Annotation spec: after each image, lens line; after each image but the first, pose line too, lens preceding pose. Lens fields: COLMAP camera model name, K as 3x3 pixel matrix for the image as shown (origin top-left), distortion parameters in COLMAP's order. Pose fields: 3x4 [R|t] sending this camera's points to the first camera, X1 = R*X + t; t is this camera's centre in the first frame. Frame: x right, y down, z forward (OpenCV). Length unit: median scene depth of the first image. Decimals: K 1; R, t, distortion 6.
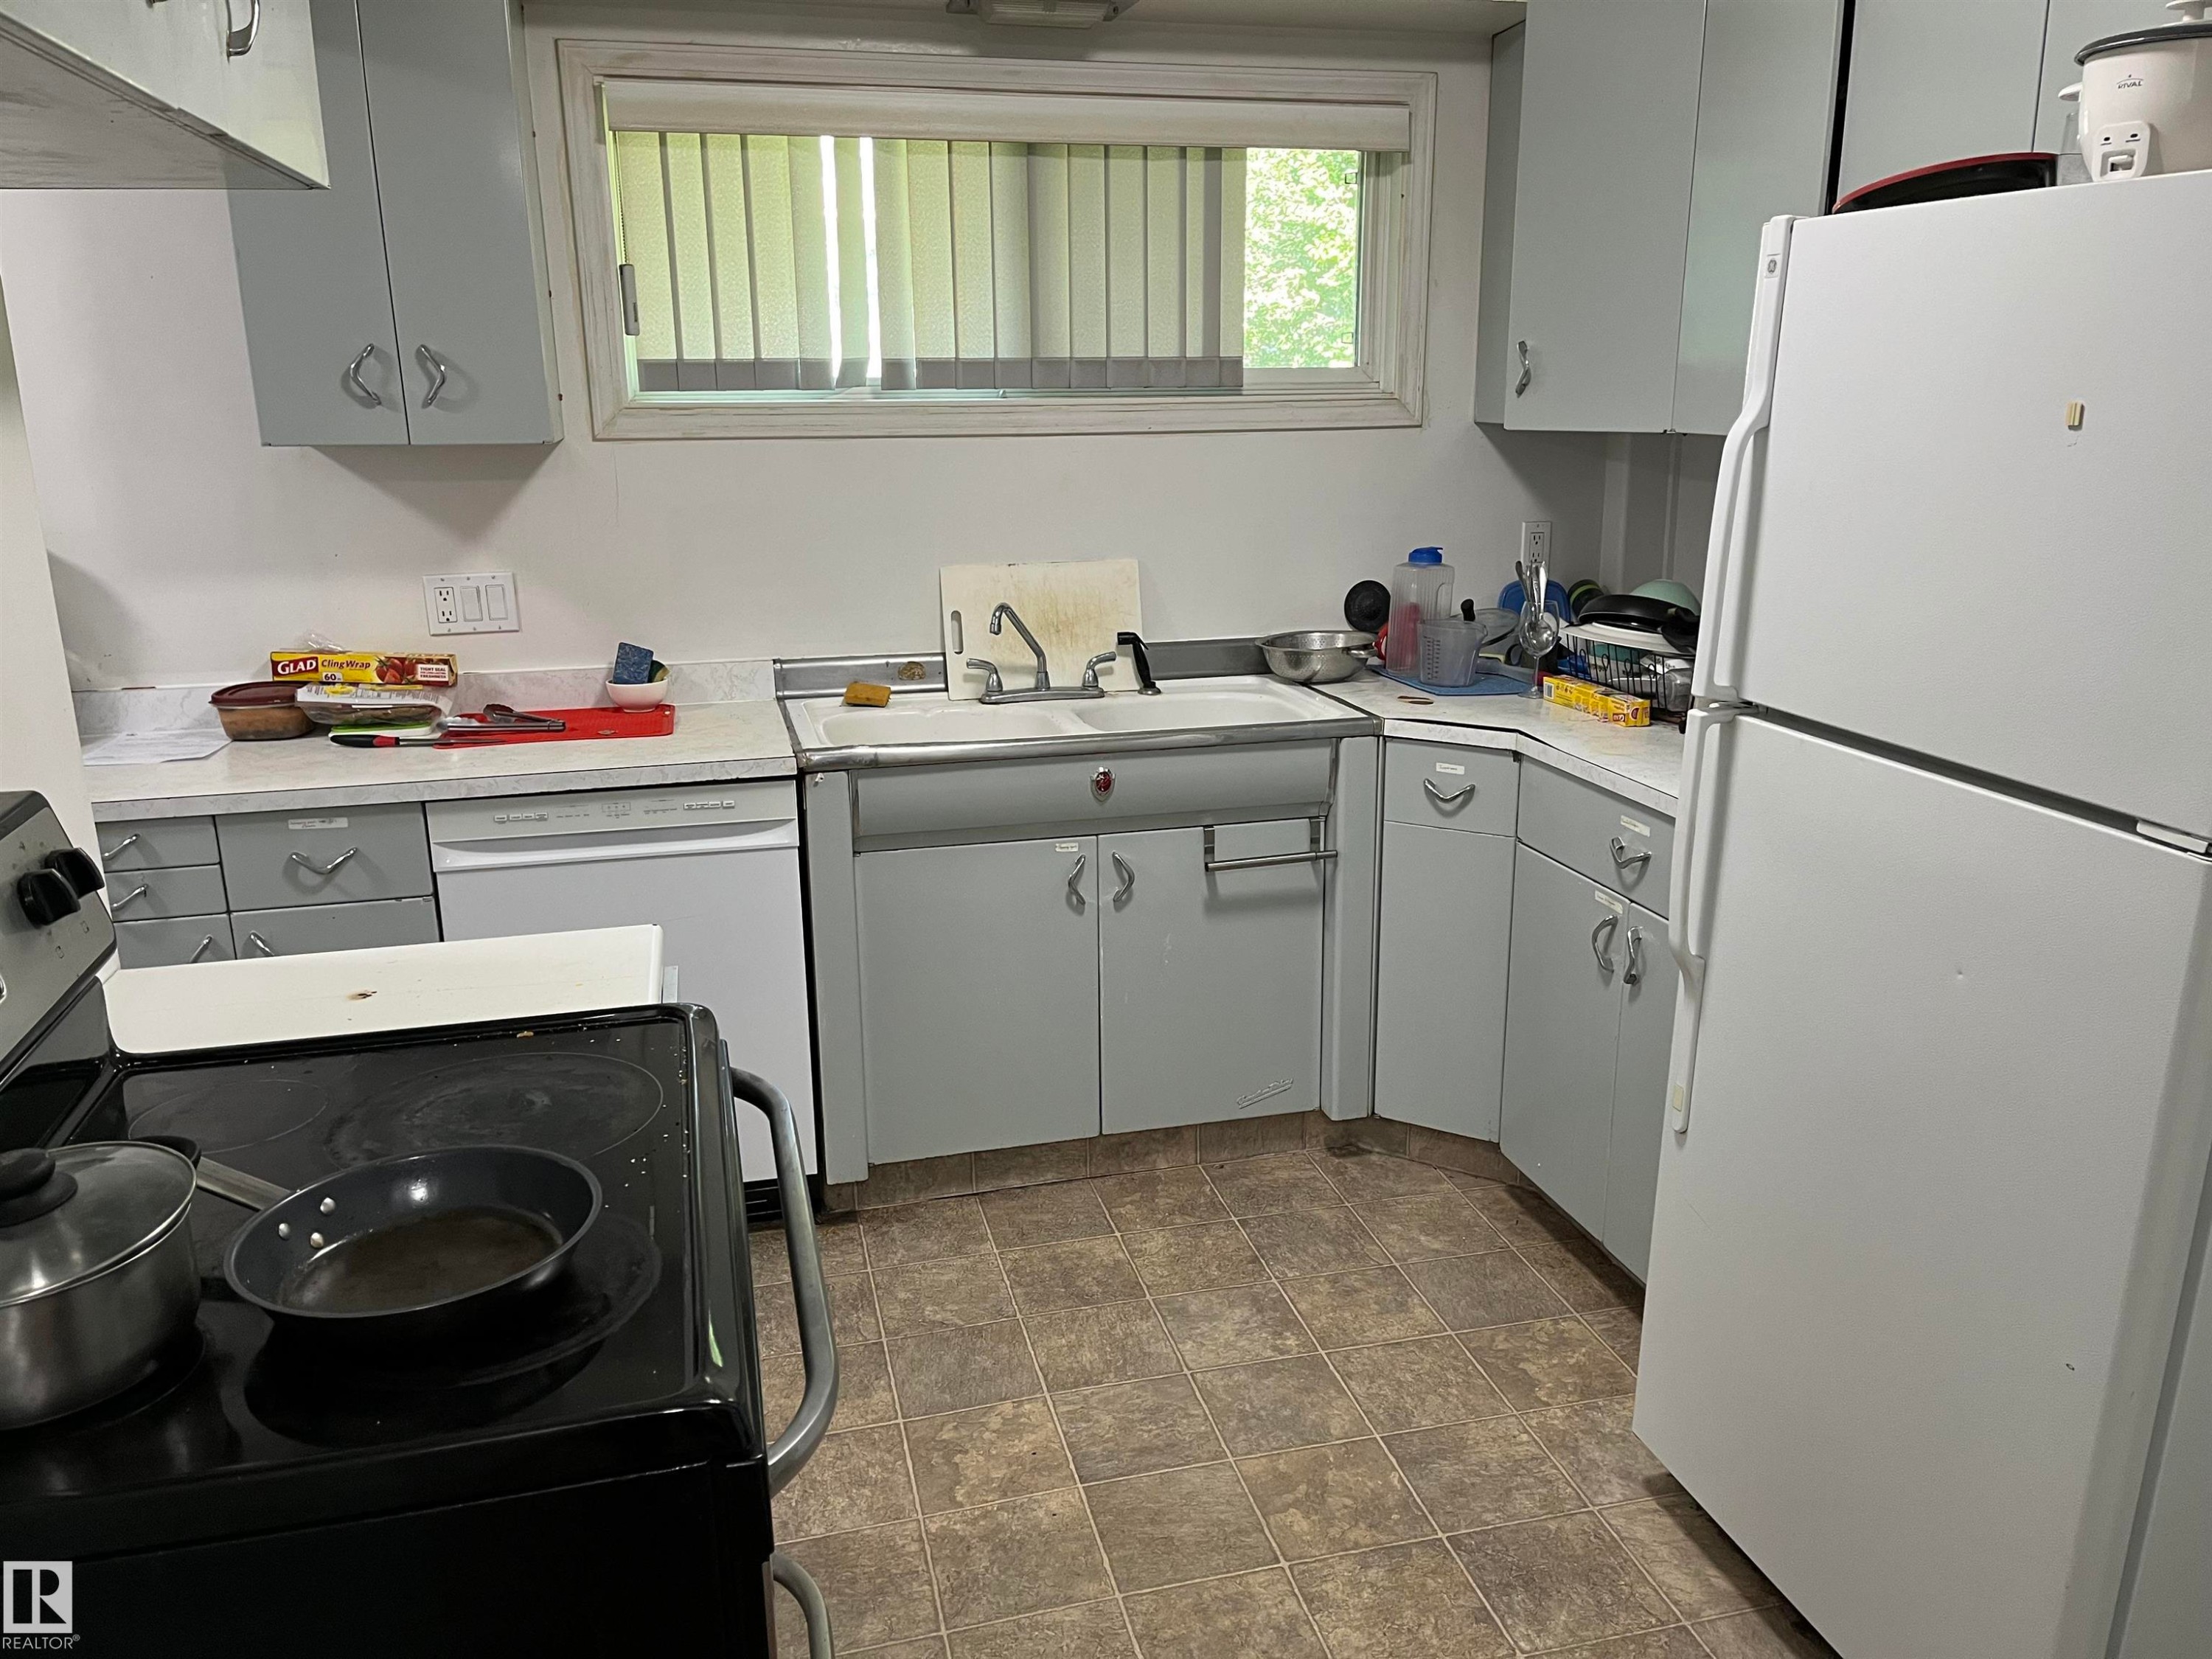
lens RADIAL K [[1664.5, 0, 1106.0], [0, 1664.5, 829.5], [0, 0, 1]] dist [0.062621, -0.058883]
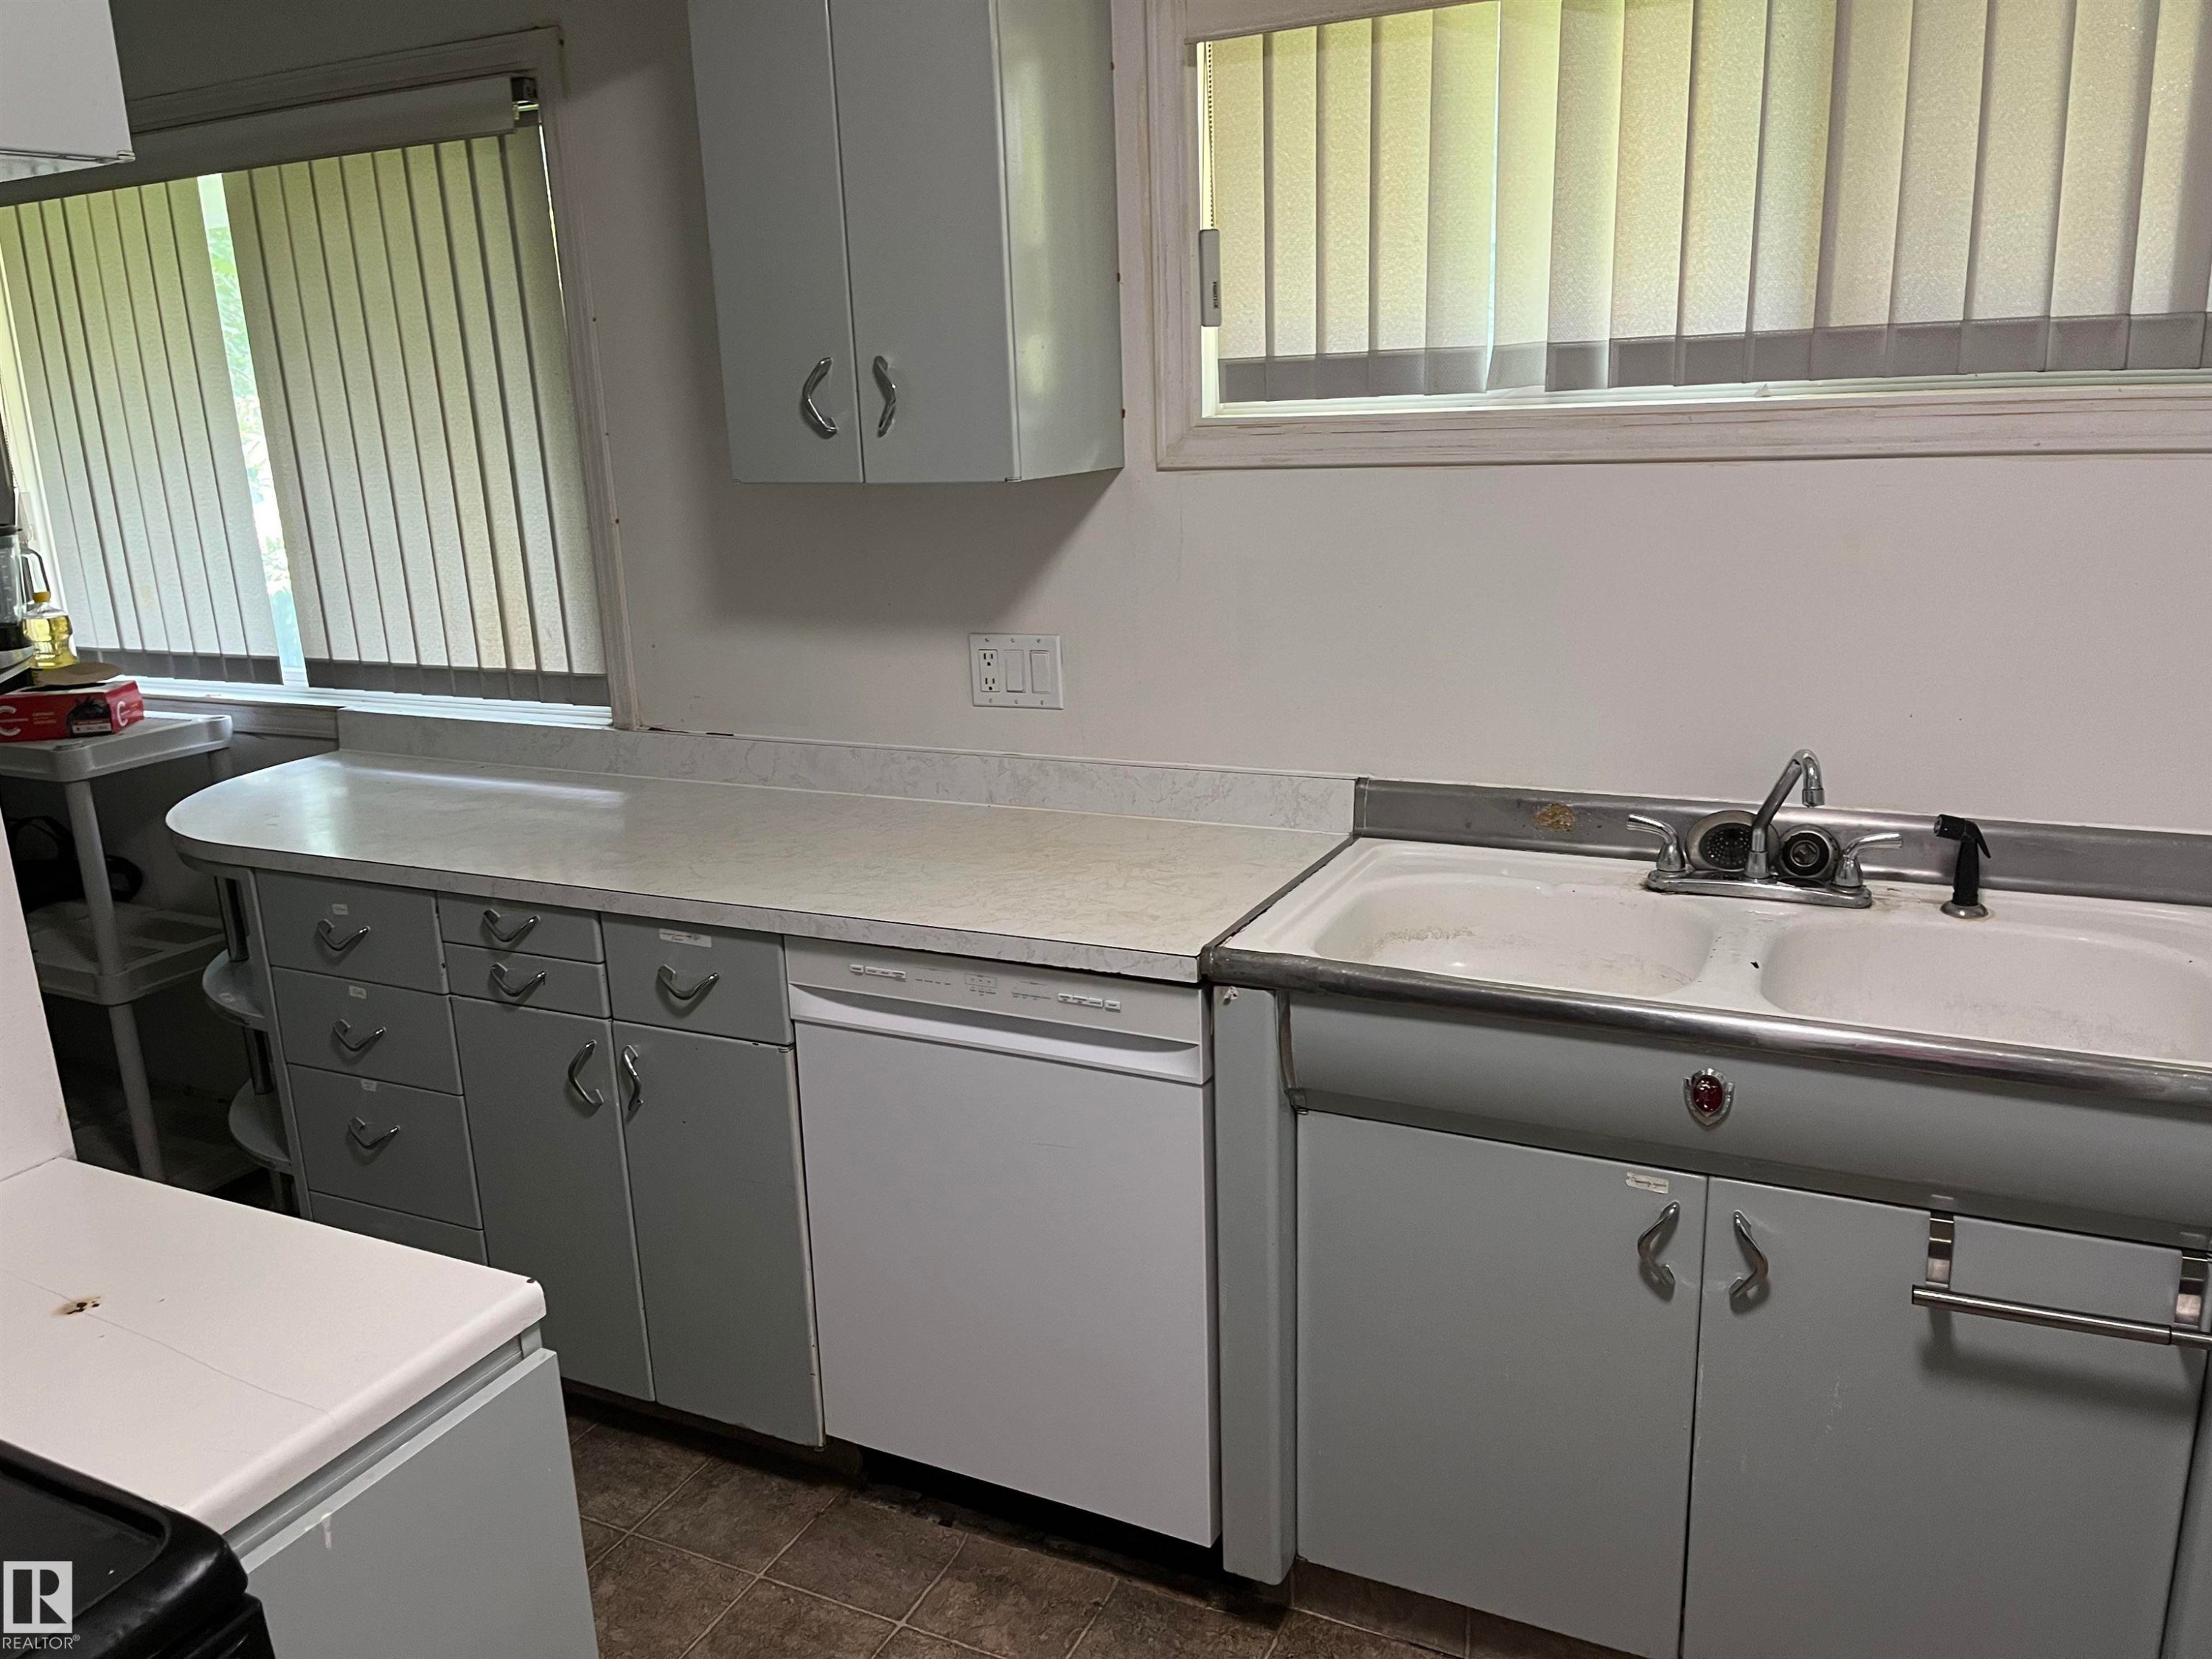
lens RADIAL K [[1664.5, 0, 1106.0], [0, 1664.5, 829.5], [0, 0, 1]] dist [0.062621, -0.058883]
pose [[0.774209, 0.141730, -0.616857, 0.162285], [-0.138671, 0.988910, 0.053169, -0.108410], [0.617552, 0.044376, 0.785277, 0.402614]]
